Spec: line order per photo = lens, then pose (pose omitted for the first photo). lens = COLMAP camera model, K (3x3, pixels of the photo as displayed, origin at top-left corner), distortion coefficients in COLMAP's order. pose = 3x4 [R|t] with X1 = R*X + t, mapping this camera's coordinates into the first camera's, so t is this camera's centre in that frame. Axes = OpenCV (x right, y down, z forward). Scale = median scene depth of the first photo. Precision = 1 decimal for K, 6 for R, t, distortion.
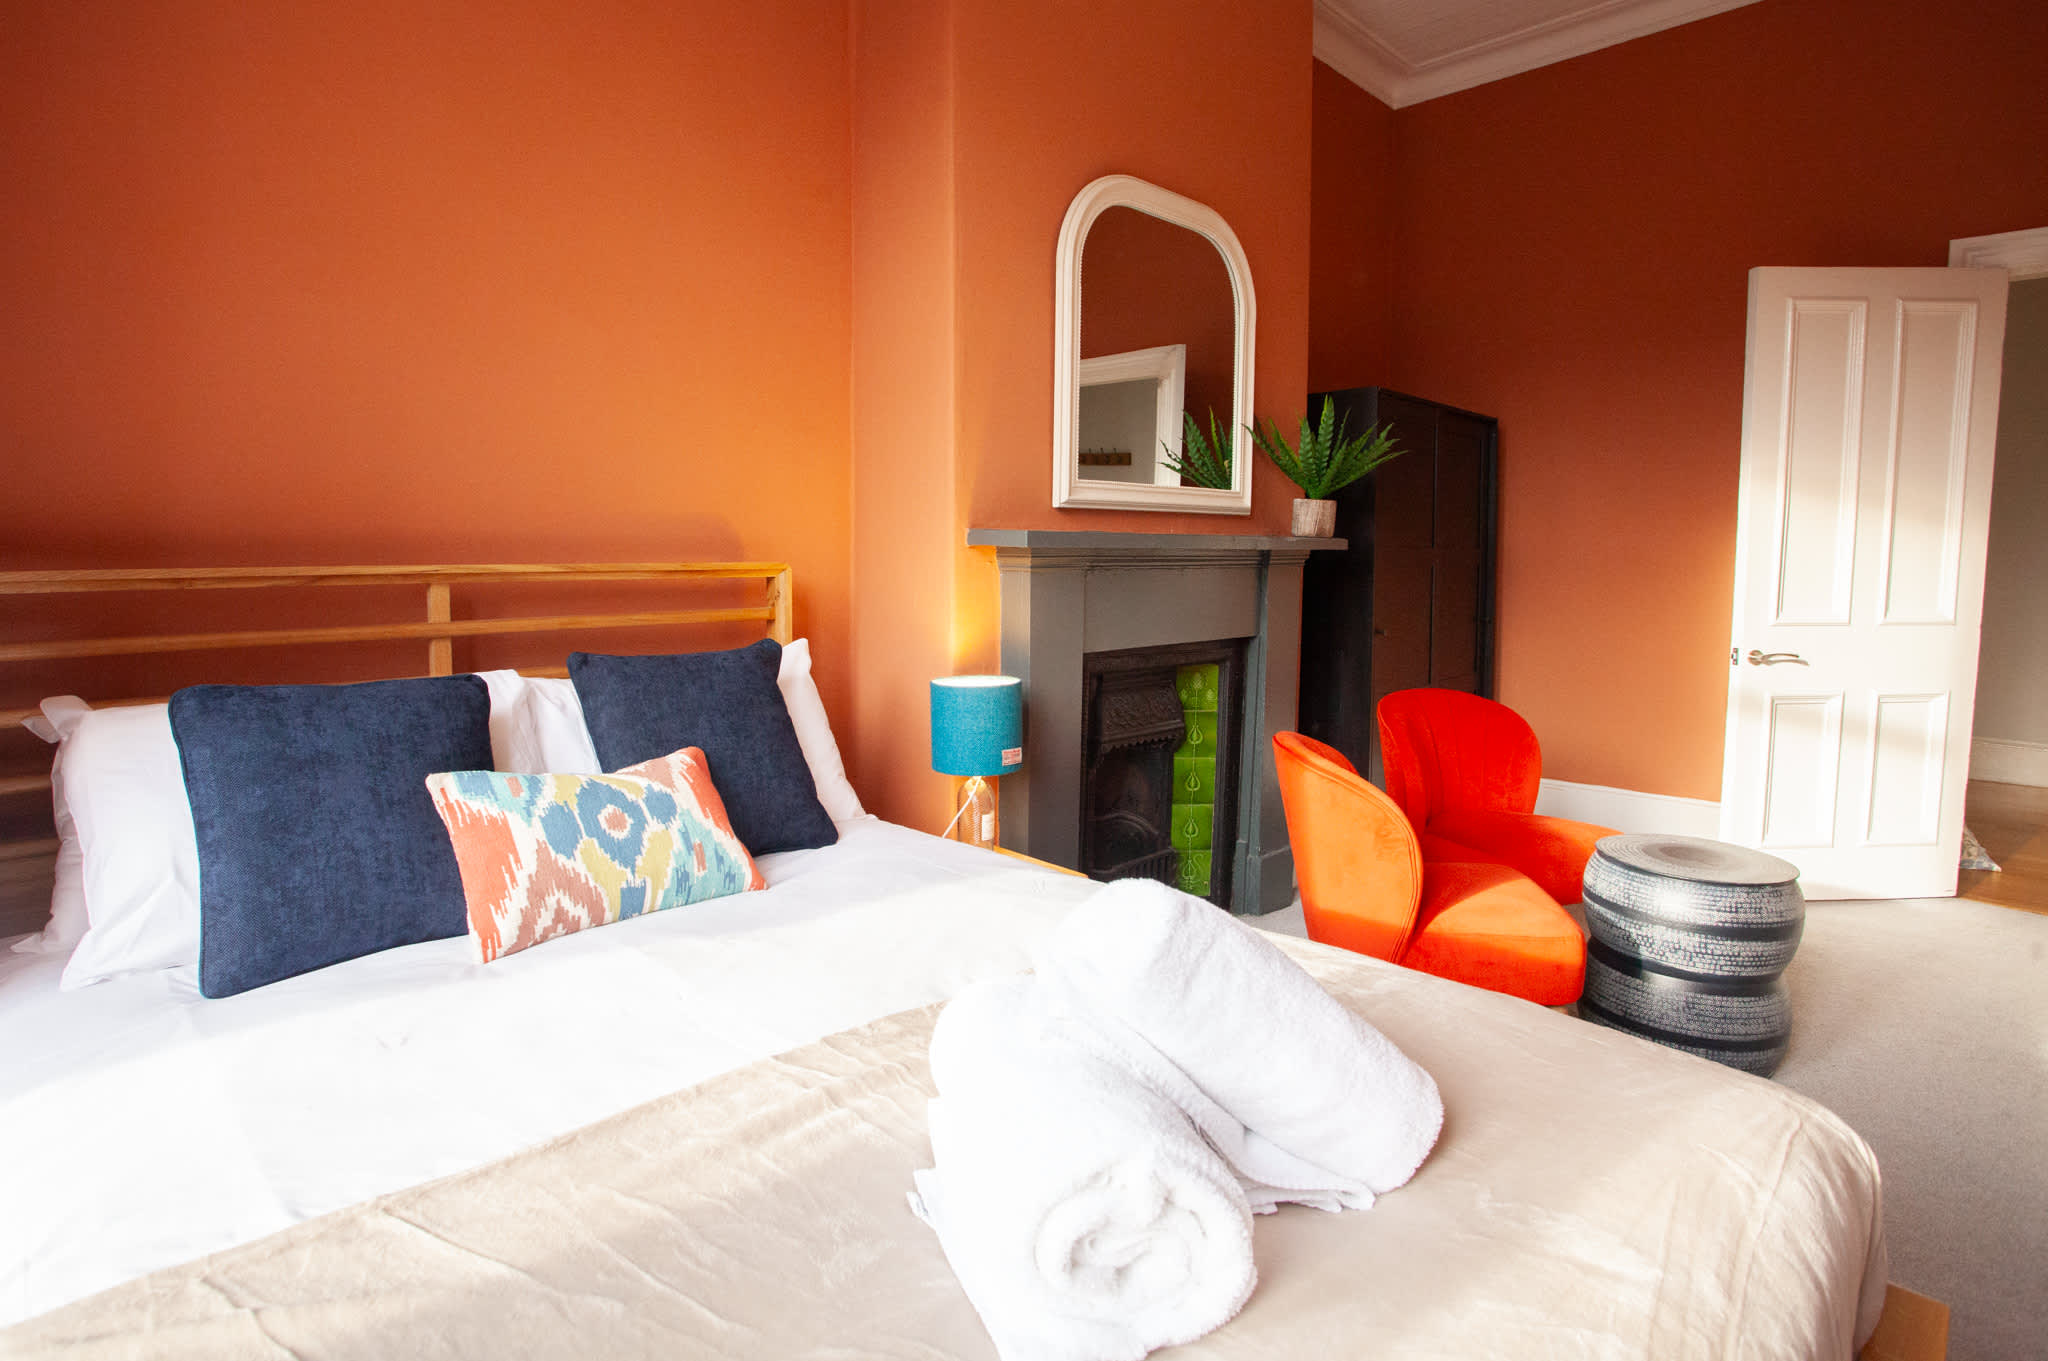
lens RADIAL K [[1067.8, 0, 949.5], [0, 1067.8, 656.9], [0, 0, 1]] dist [-0.069186, 0.027719]
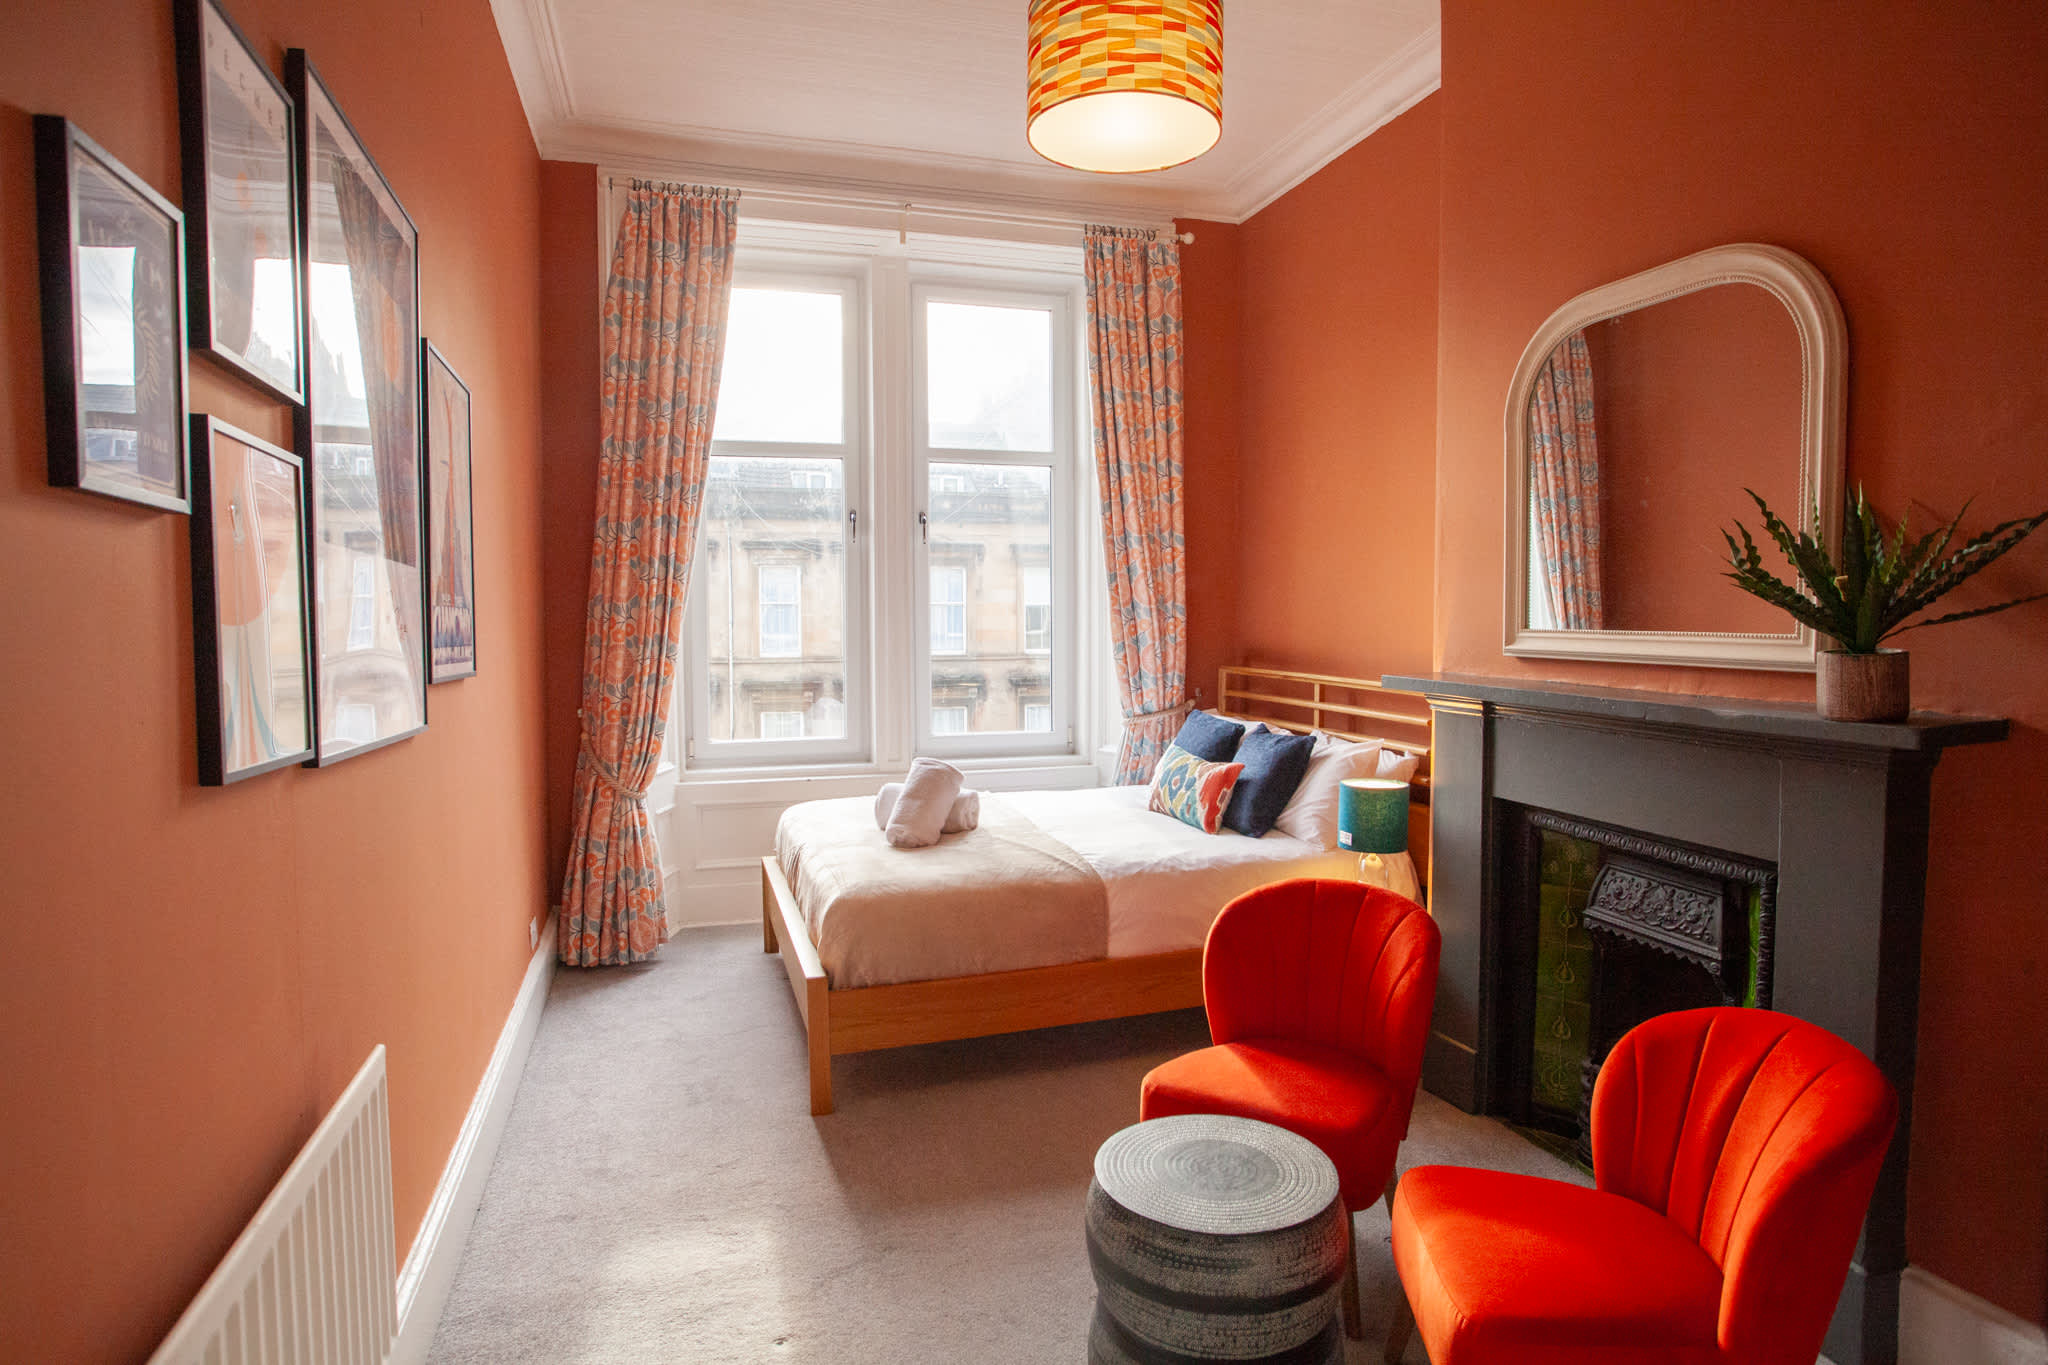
lens RADIAL K [[1121.0, 0, 1024.0], [0, 1121.0, 682.5], [0, 0, 1]] dist [-0.058490, 0.000618]
pose [[-0.433580, 0.058874, -0.899190, 2.173670], [-0.088420, 0.990268, 0.107473, -0.319678], [0.896767, 0.126104, -0.424155, 1.746044]]
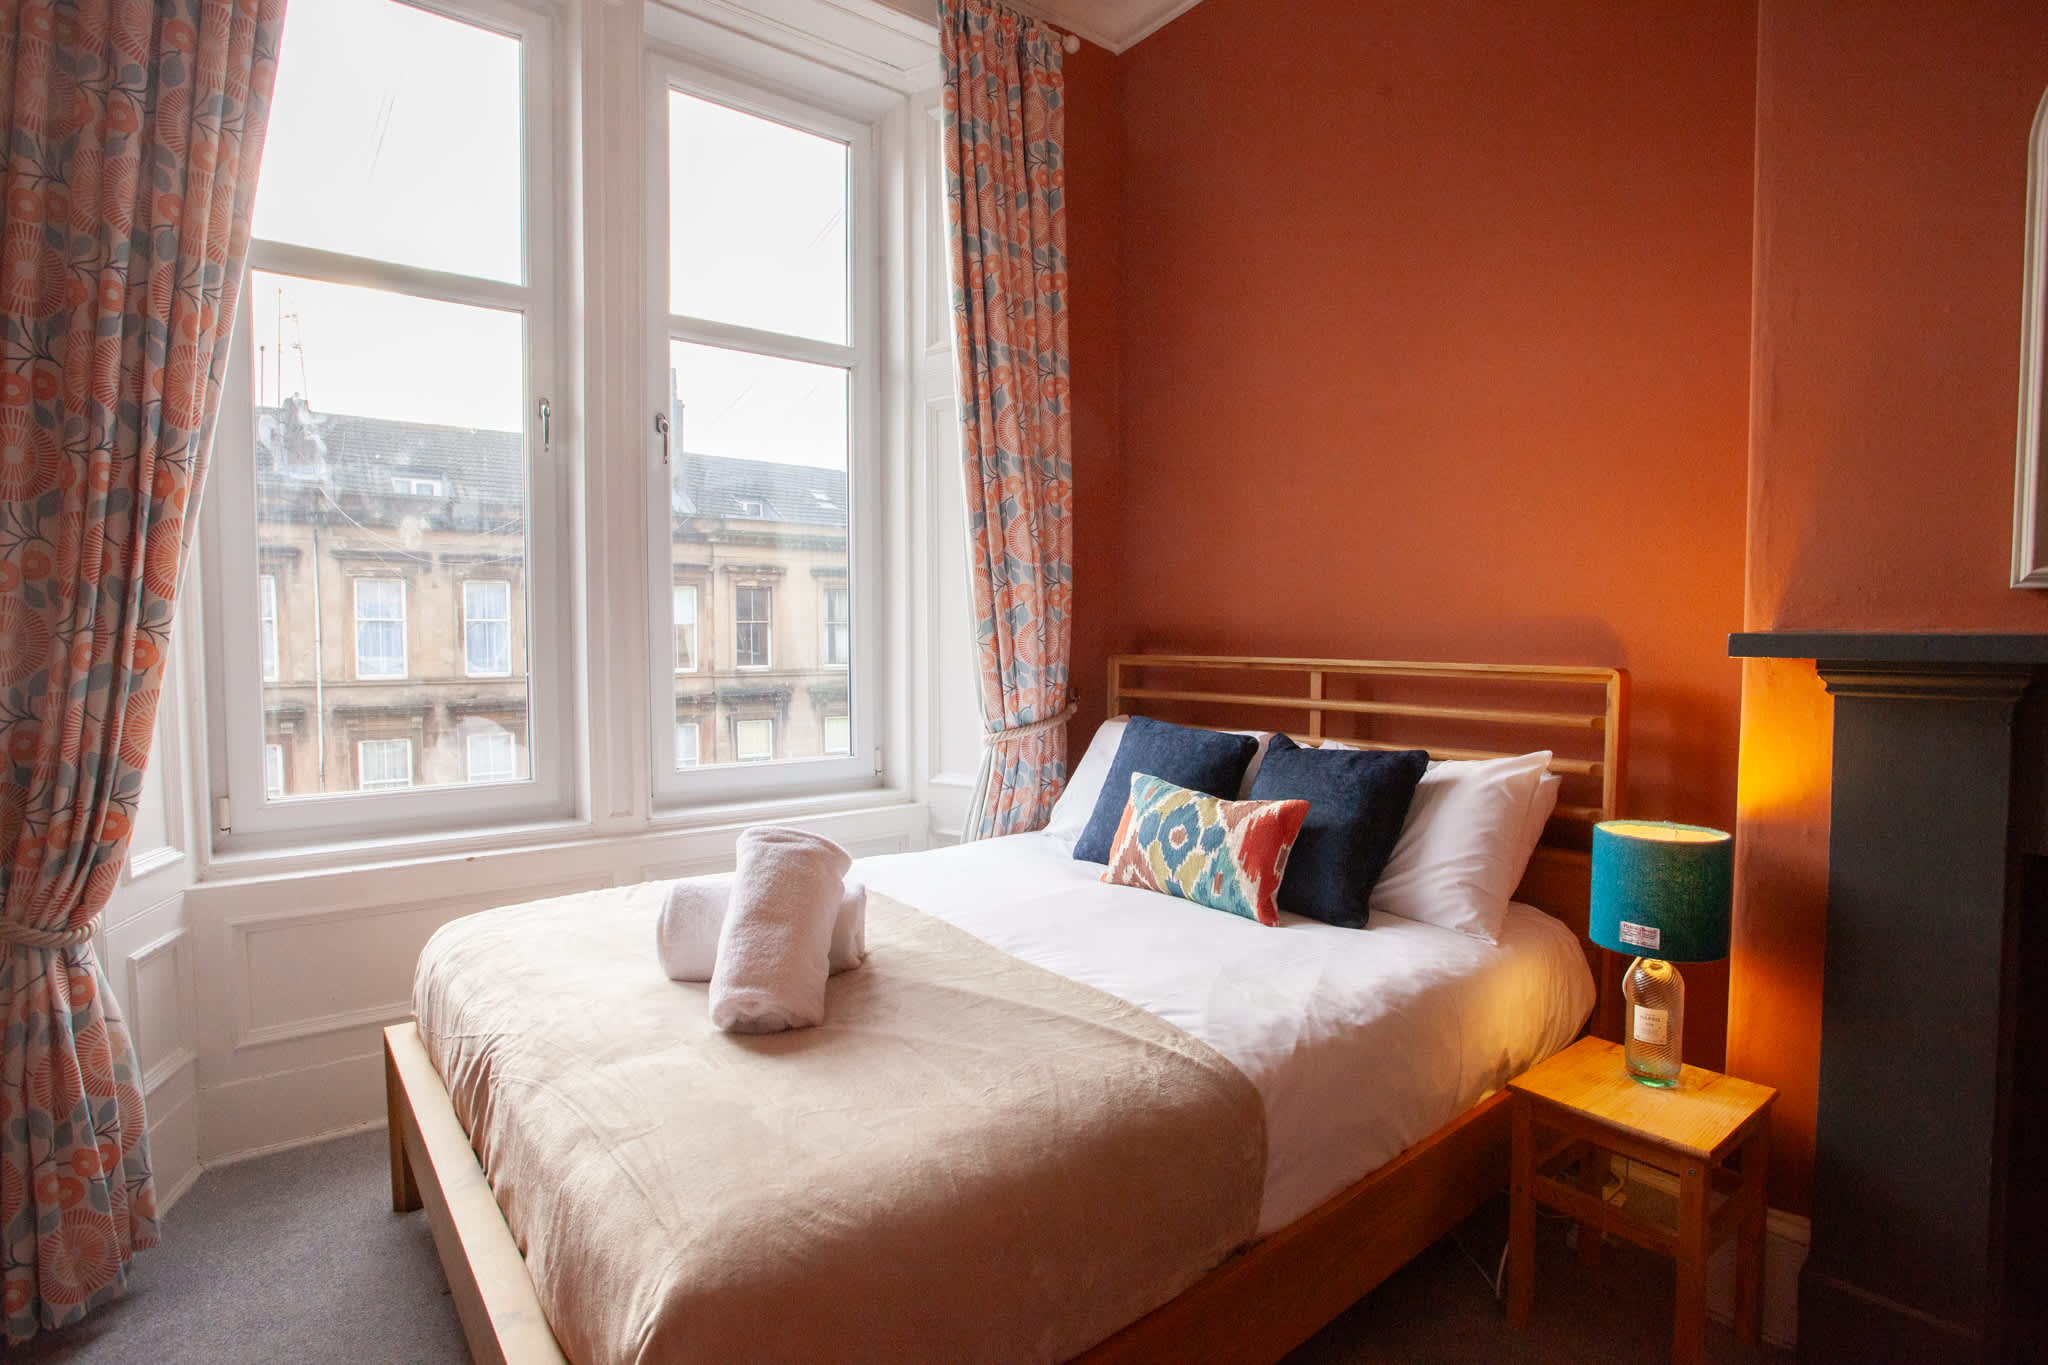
lens RADIAL K [[1010.9, 0, 1017.7], [0, 1010.9, 685.2], [0, 0, 1]] dist [-0.070883, 0.029461]
pose [[-0.087295, 0.048799, -0.994987, 1.107703], [-0.100144, 0.993310, 0.057503, -0.110545], [0.991136, 0.104662, -0.081824, 0.873402]]
